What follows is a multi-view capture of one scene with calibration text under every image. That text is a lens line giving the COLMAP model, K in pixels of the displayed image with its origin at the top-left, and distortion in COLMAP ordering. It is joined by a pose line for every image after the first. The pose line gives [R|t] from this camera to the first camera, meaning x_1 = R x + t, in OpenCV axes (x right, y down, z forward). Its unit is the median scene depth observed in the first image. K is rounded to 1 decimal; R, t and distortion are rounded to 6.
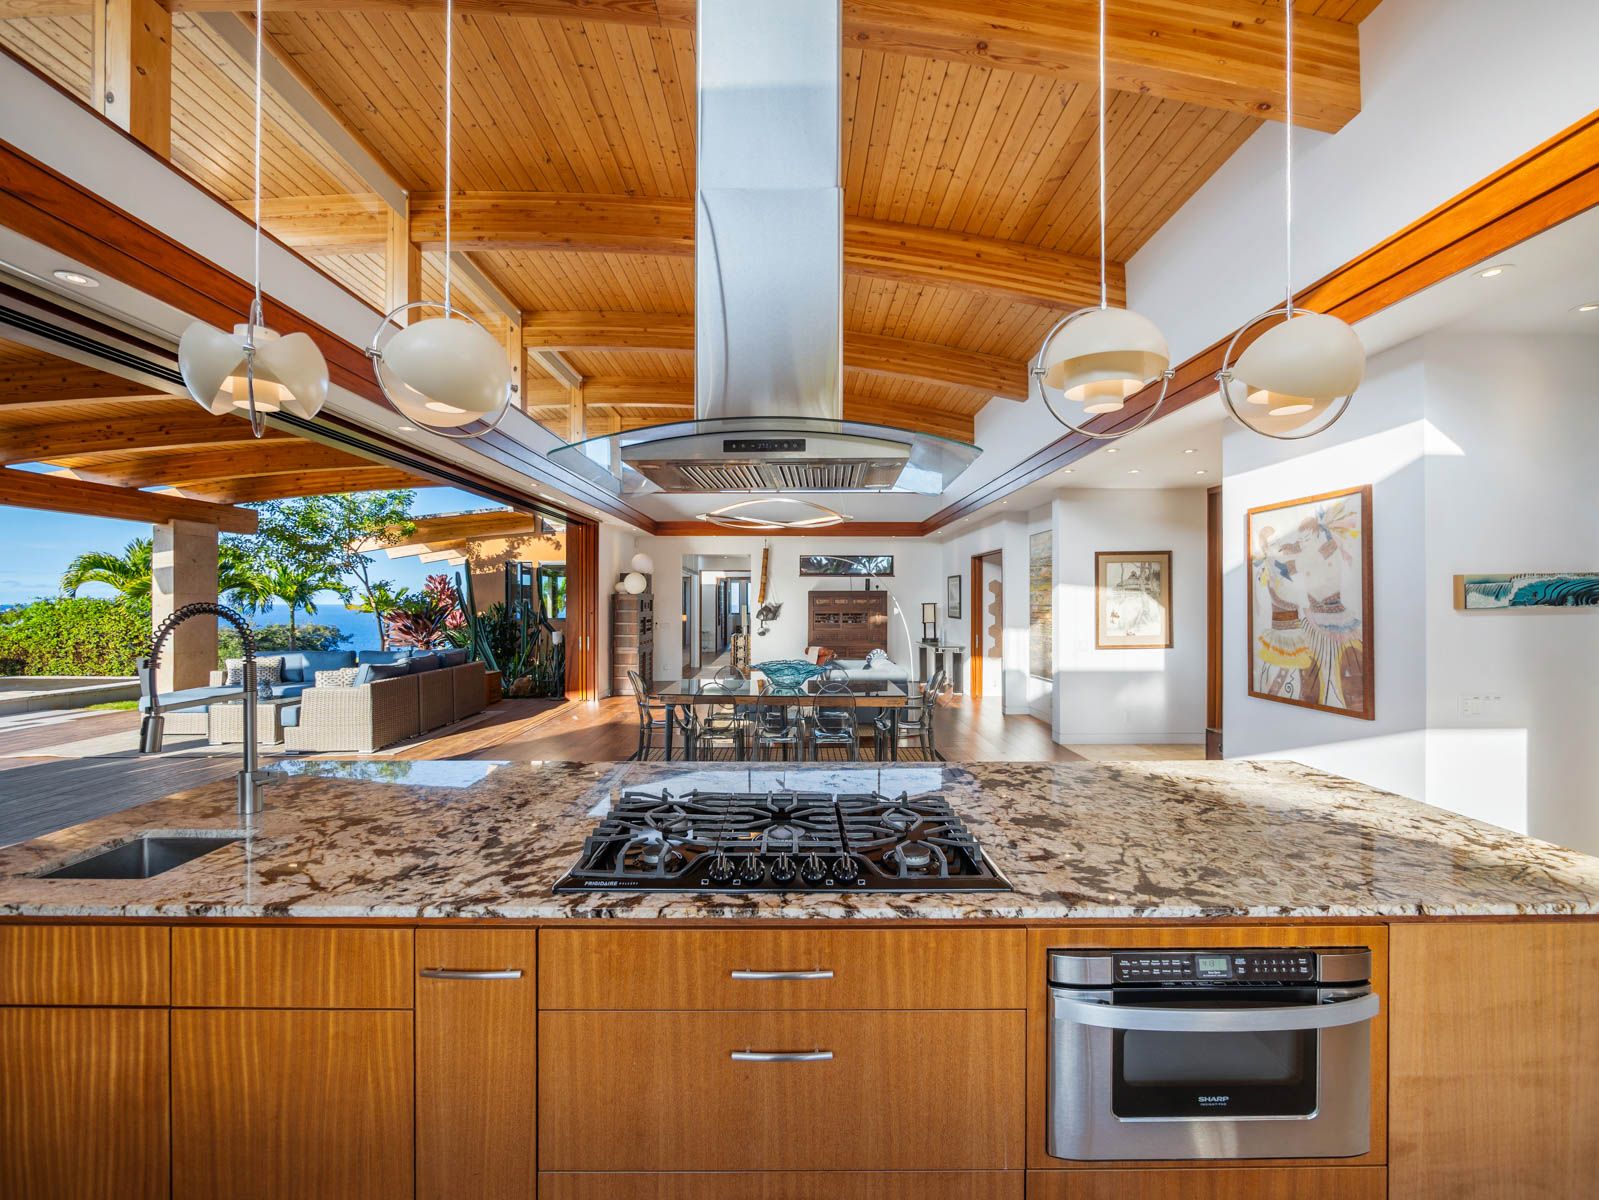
lens RADIAL K [[666.0, 0, 805.2], [0, 666.0, 597.3], [0, 0, 1]] dist [-0.007664, 0.000254]
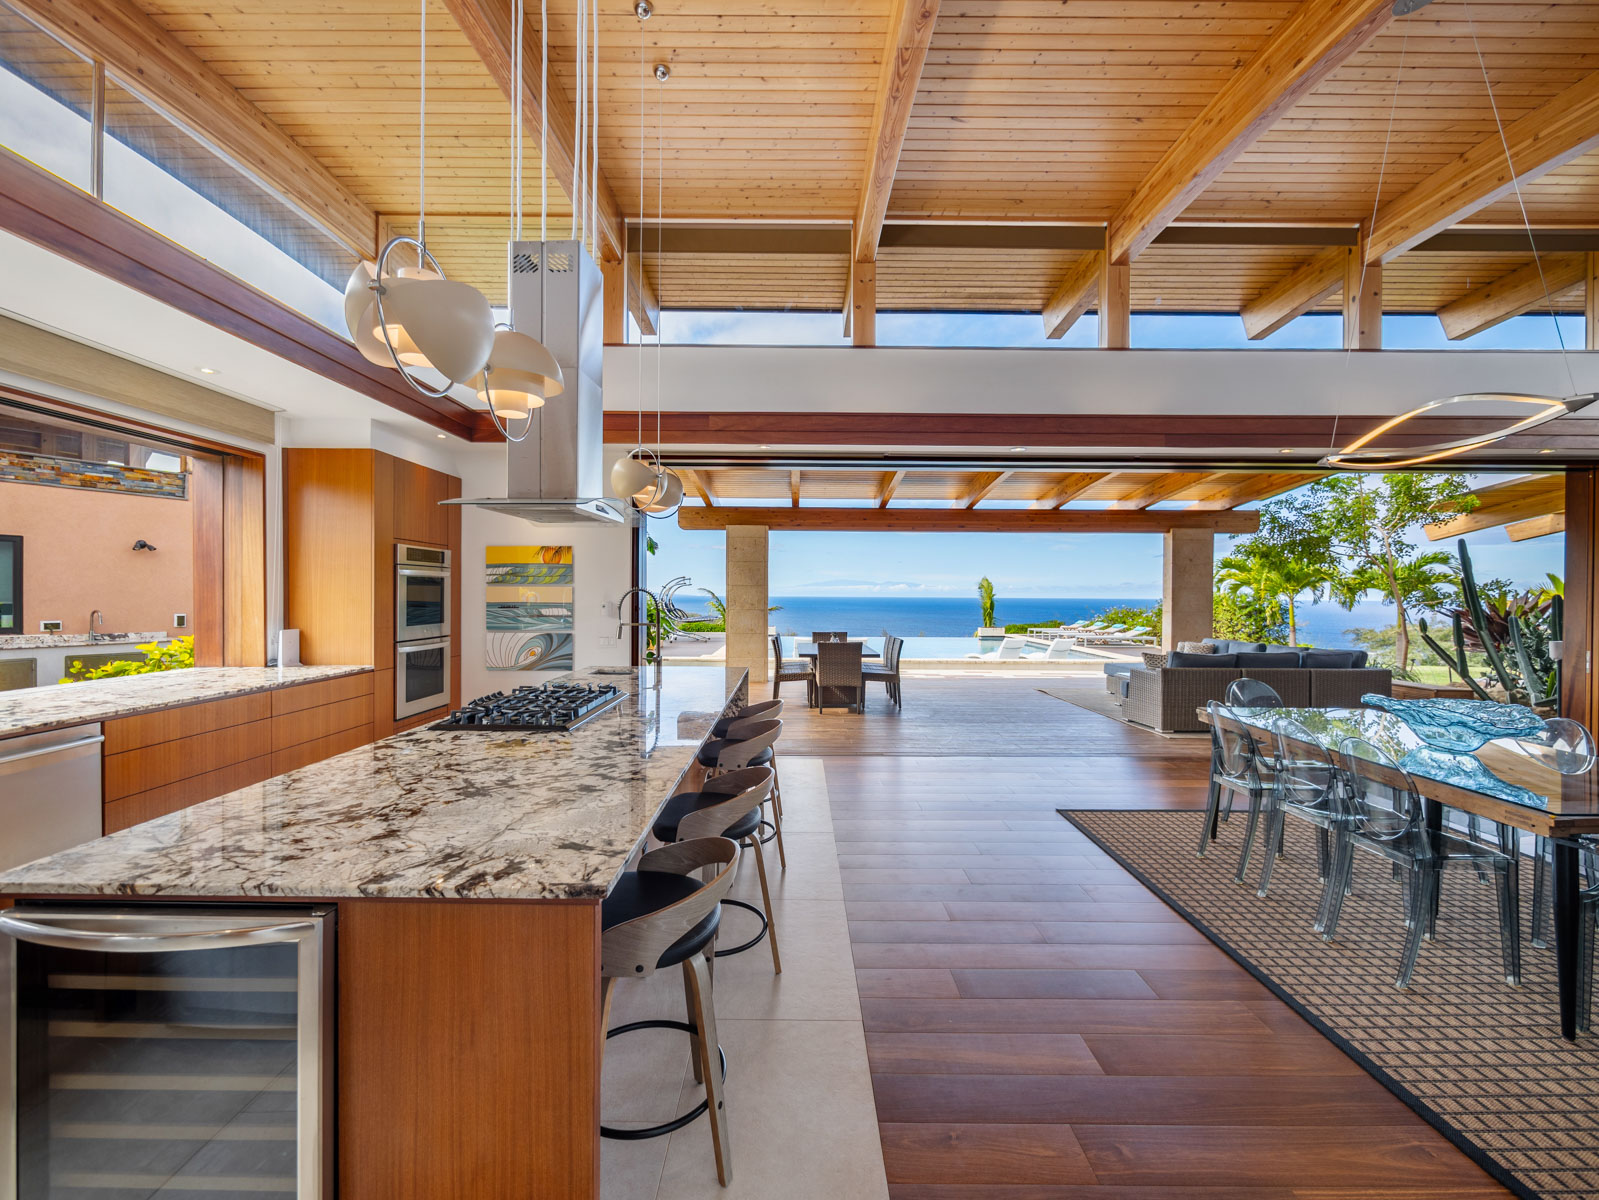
lens RADIAL K [[656.7, 0, 805.2], [0, 656.7, 600.9], [0, 0, 1]] dist [-0.009548, 0.000800]
pose [[-0.004413, 0.014558, -0.999884, 0.614112], [0.000012, 0.999894, 0.014558, 0.007448], [0.999990, 0.000052, -0.004413, 0.578612]]
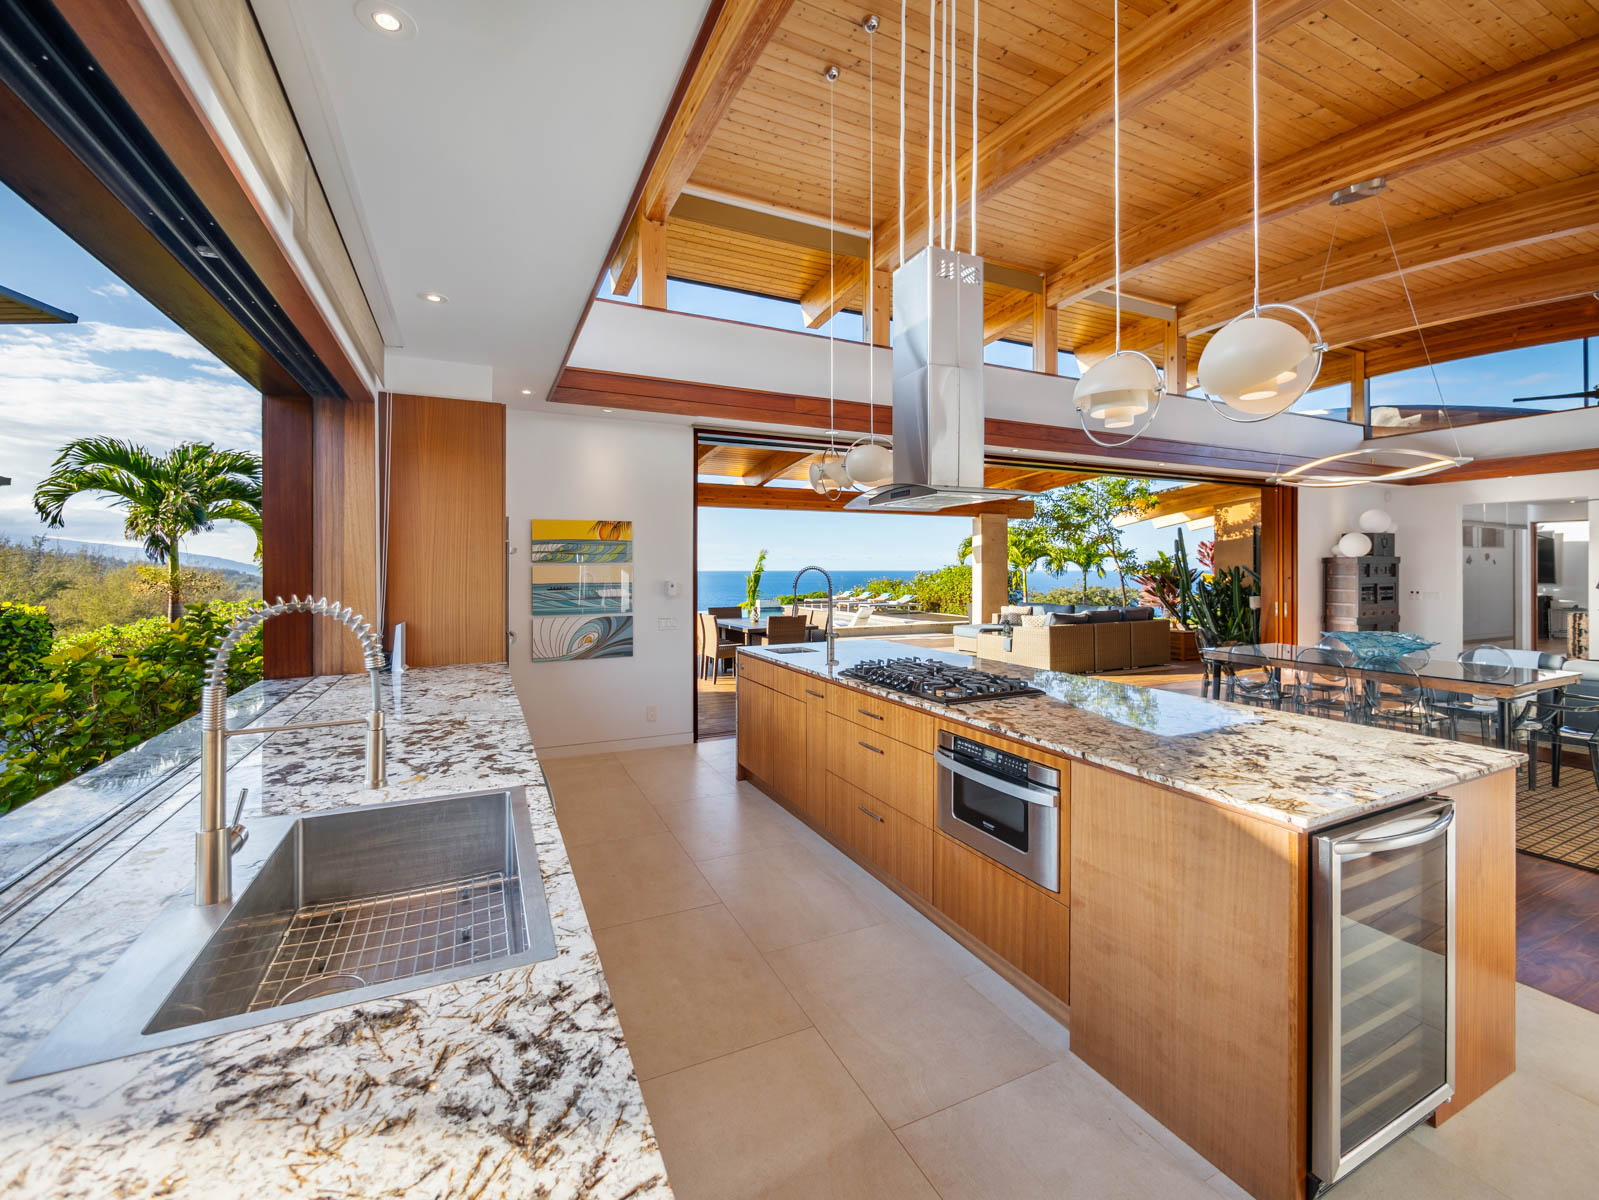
lens RADIAL K [[694.3, 0, 820.9], [0, 694.3, 567.3], [0, 0, 1]] dist [-0.022991, -0.000434]
pose [[0.440917, -0.003095, -0.897543, 0.615078], [0.008536, 0.999963, 0.000745, 0.004212], [0.897507, -0.007990, 0.440927, -0.084346]]
